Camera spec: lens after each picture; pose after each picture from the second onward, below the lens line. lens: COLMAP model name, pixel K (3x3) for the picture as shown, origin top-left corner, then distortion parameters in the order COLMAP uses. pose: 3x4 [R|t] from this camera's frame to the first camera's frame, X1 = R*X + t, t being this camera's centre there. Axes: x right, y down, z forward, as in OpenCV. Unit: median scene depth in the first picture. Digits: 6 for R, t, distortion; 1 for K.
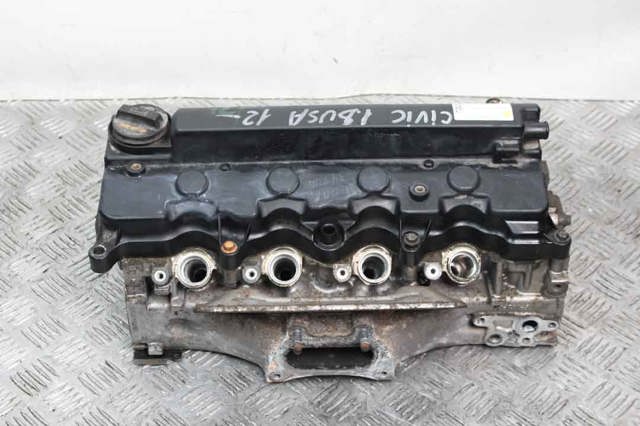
lens RADIAL K [[1237.2, 0, 319.8], [0, 1237.2, 212.9], [0, 0, 1]] dist [-0.040718, 0.000000]
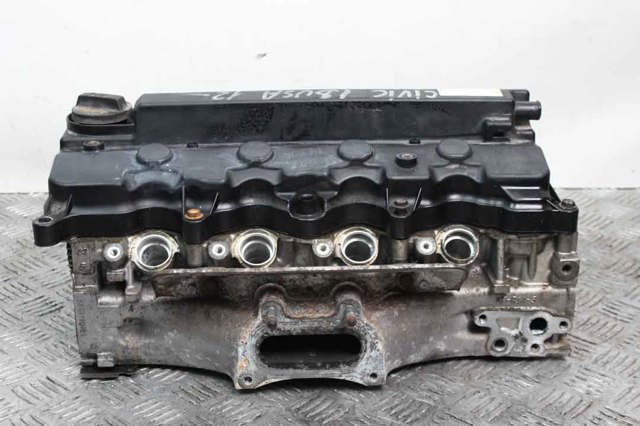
lens RADIAL K [[1041.5, 0, 320.9], [0, 1041.5, 212.9], [0, 0, 1]] dist [-0.066225, 0.000000]
pose [[0.999517, -0.008294, 0.029956, -0.005066], [0.018504, 0.933140, -0.359038, 0.285234], [-0.024975, 0.359419, 0.932842, 0.299759]]
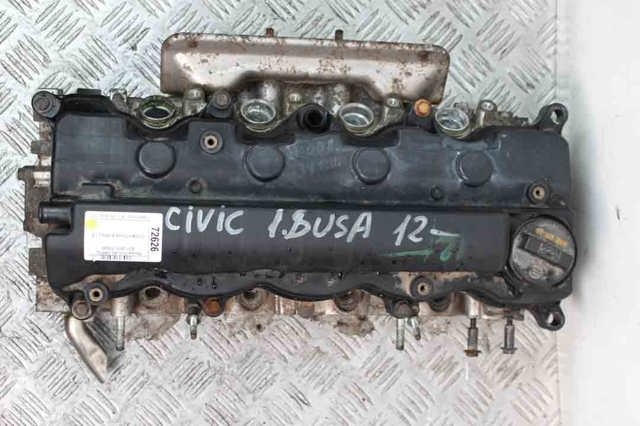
lens RADIAL K [[1041.5, 0, 320.7], [0, 1041.5, 213.0], [0, 0, 1]] dist [-0.066225, 0.000000]
pose [[-0.987466, -0.046537, -0.150812, 0.108892], [-0.080251, -0.674750, 0.733670, -0.560031], [-0.135903, 0.736577, 0.662559, 0.547500]]
